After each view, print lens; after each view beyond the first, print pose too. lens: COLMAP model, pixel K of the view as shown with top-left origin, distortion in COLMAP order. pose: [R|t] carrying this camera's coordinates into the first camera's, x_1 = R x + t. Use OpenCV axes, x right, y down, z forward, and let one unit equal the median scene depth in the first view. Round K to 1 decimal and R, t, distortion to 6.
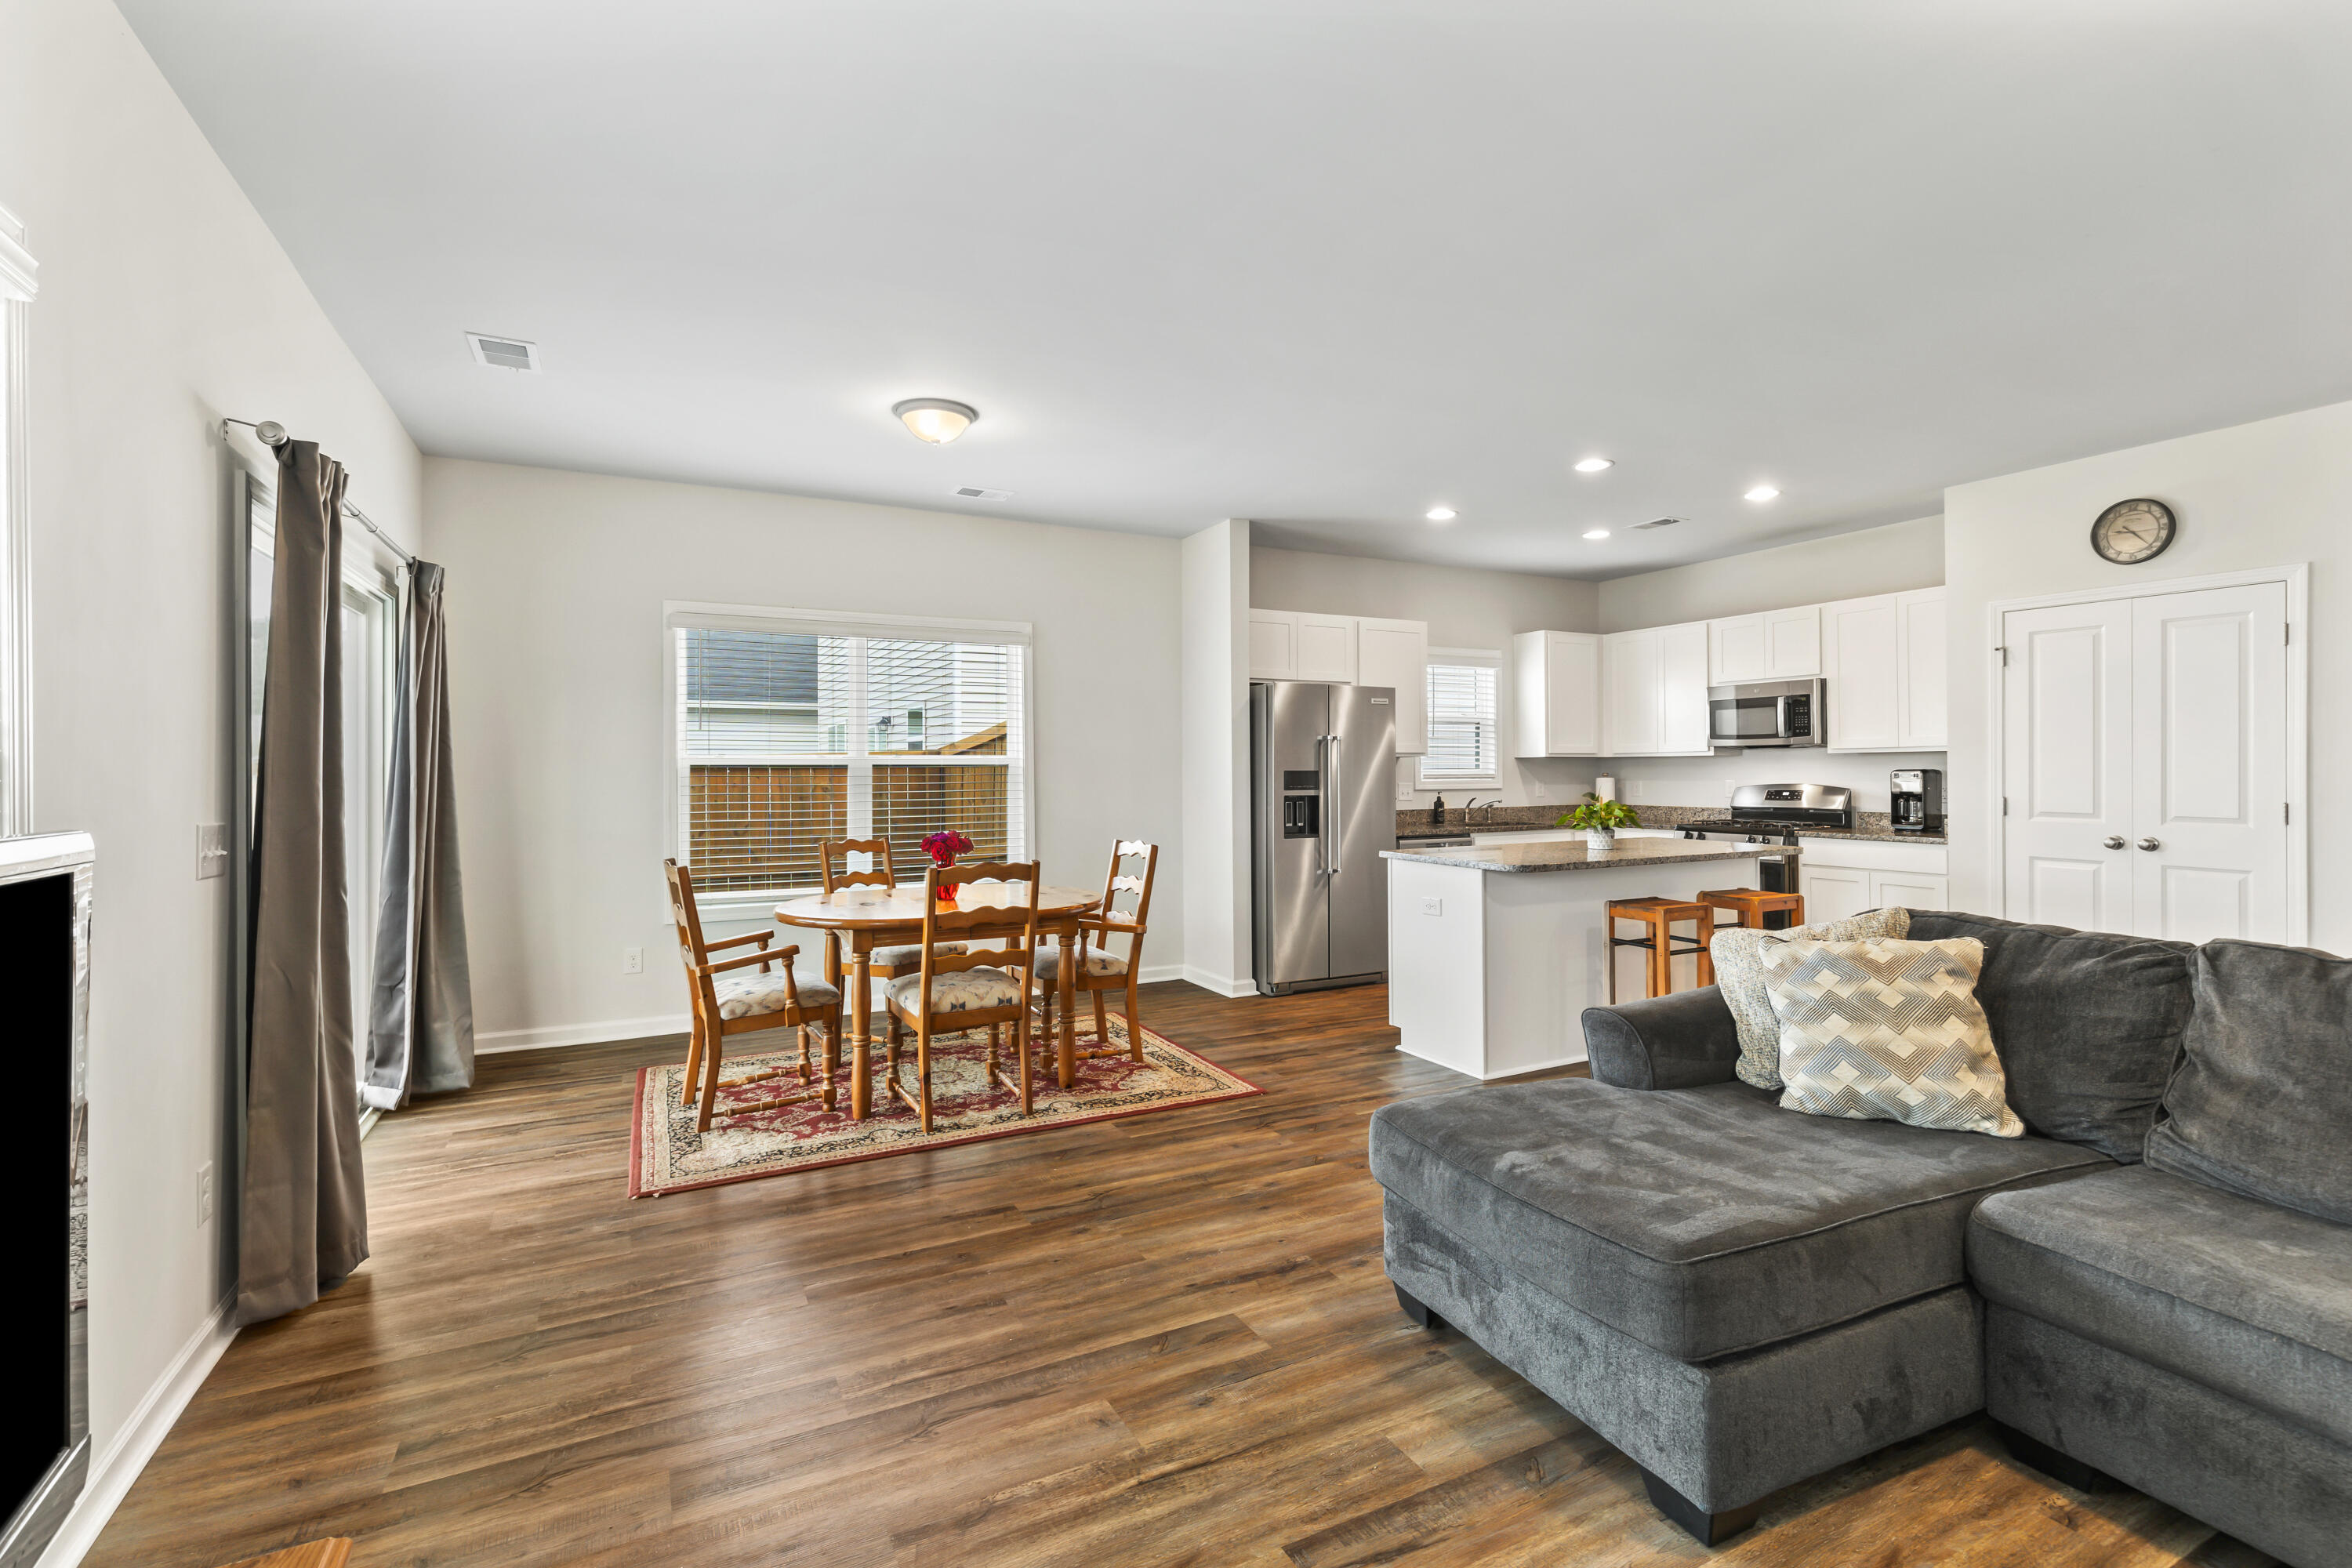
lens RADIAL K [[1062.9, 0, 1174.9], [0, 1062.9, 768.0], [0, 0, 1]] dist [0.001872, -0.000063]
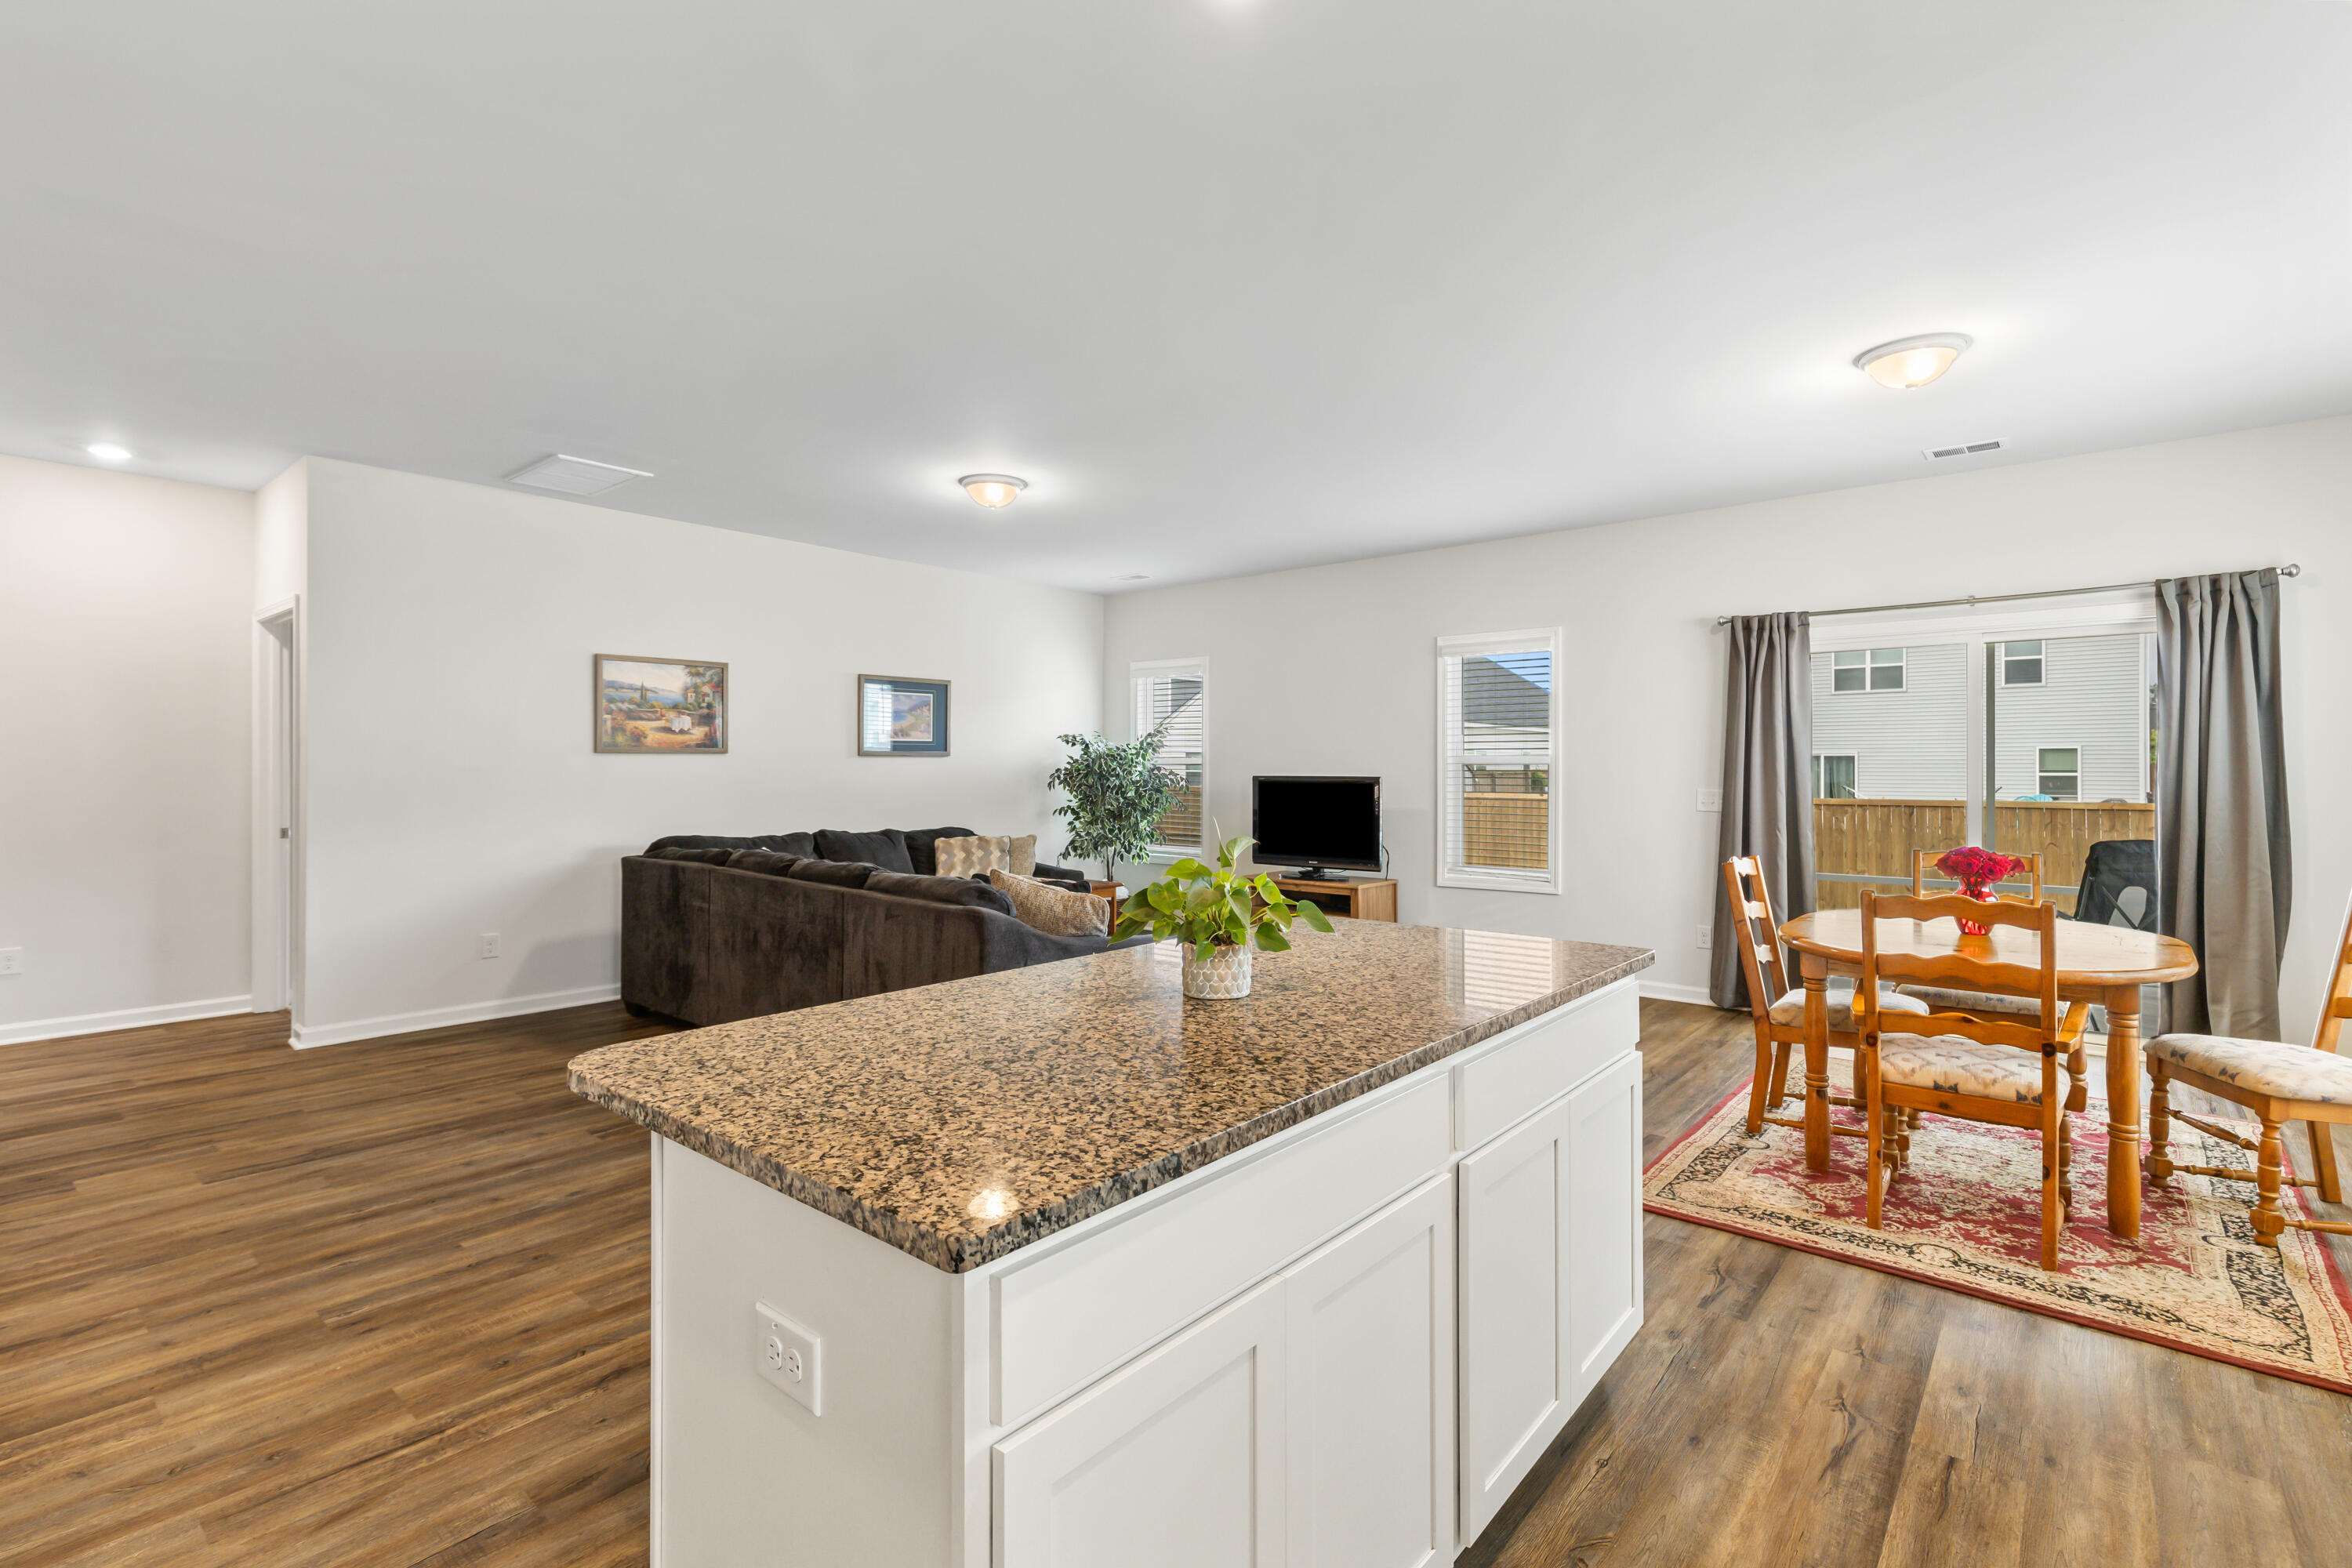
lens RADIAL K [[1062.0, 0, 1179.4], [0, 1062.0, 772.0], [0, 0, 1]] dist [0.000317, -0.000632]
pose [[-0.924333, 0.005582, -0.381546, 0.459849], [0.005323, 0.999984, 0.001733, 0.000443], [0.381550, -0.000429, -0.924348, 1.112247]]
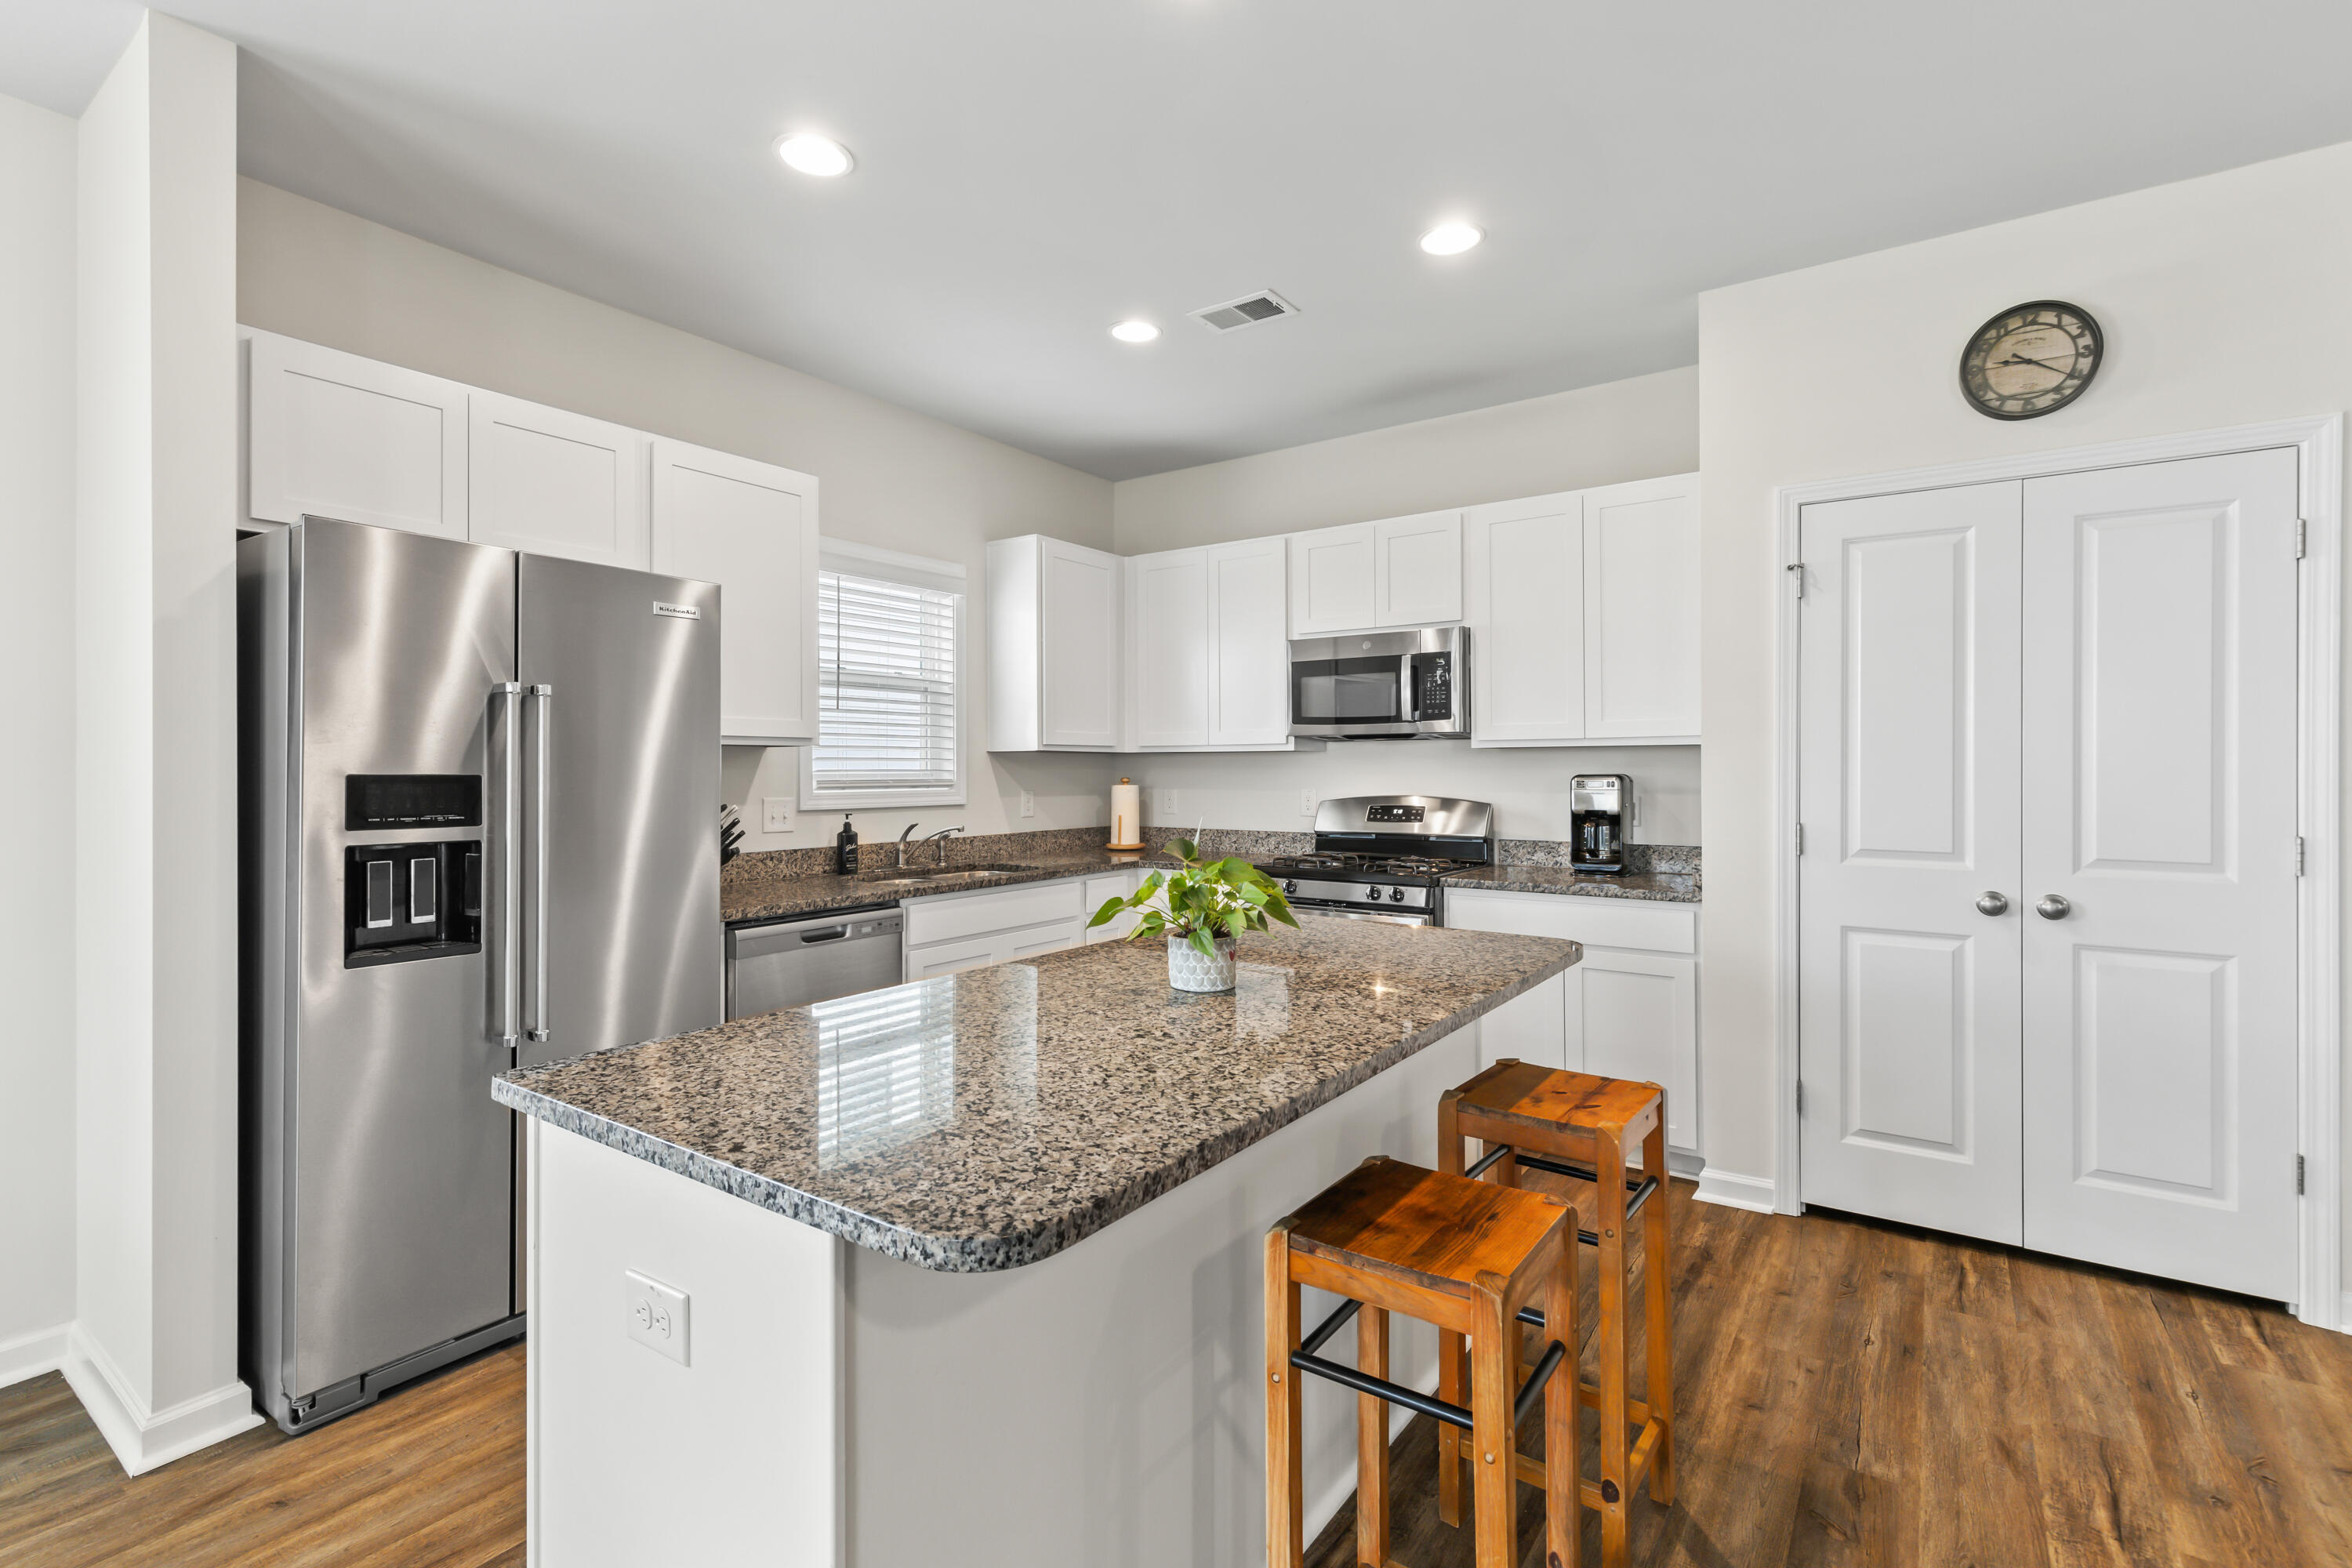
lens RADIAL K [[1070.7, 0, 1182.7], [0, 1070.7, 757.7], [0, 0, 1]] dist [0.006959, -0.000021]
pose [[0.884384, 0.009410, 0.466665, 0.181543], [-0.004349, 0.999919, -0.011921, 0.000189], [-0.466740, 0.008513, 0.884354, 0.555812]]
